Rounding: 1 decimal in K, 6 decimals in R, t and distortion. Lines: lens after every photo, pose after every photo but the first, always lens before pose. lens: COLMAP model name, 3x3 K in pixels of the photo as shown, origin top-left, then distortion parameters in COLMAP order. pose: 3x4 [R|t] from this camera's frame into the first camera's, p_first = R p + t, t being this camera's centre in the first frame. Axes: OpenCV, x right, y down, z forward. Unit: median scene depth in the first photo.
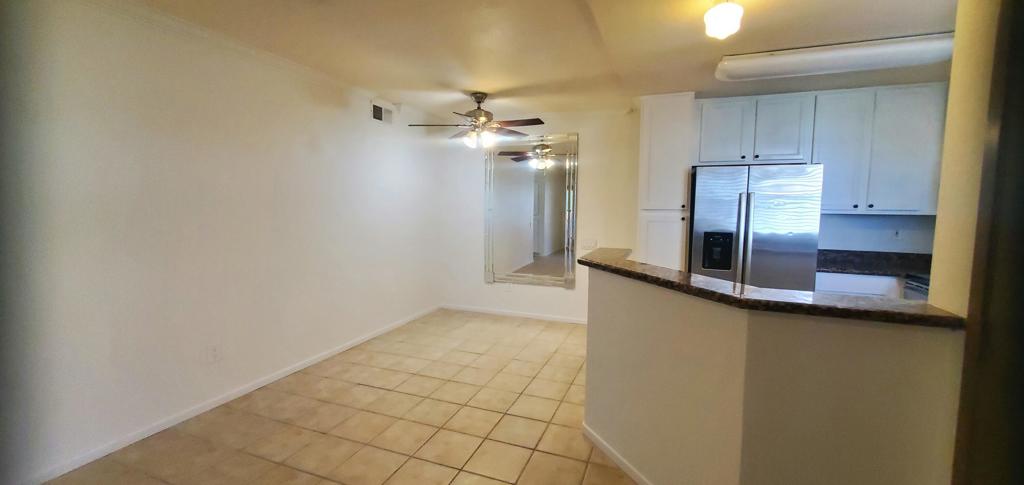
lens RADIAL K [[407.8, 0, 519.0], [0, 407.8, 238.4], [0, 0, 1]] dist [0.005041, -0.000715]
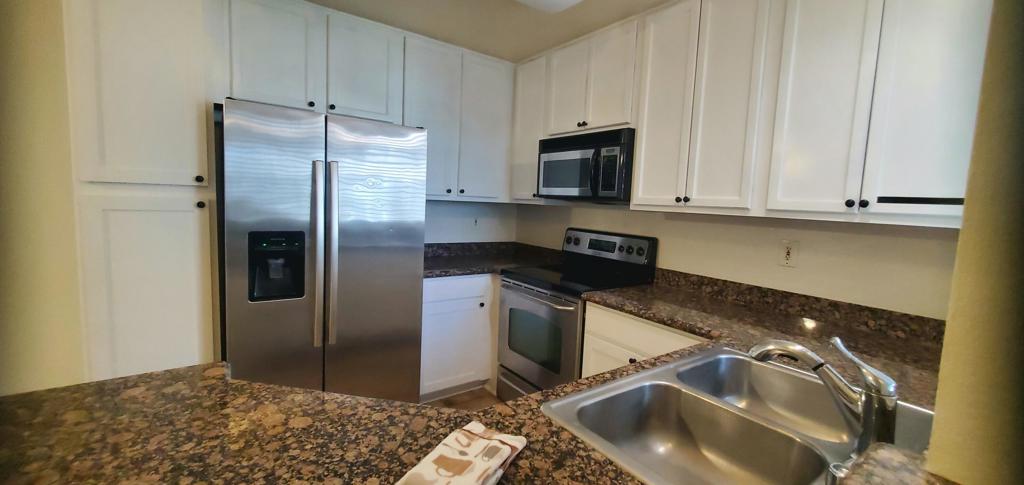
lens RADIAL K [[407.8, 0, 519.1], [0, 407.8, 238.0], [0, 0, 1]] dist [0.005041, -0.000715]
pose [[0.540454, -0.063242, 0.838993, 0.197597], [0.025762, 0.997947, 0.058629, -0.027640], [-0.840979, -0.010072, 0.540974, 0.418951]]
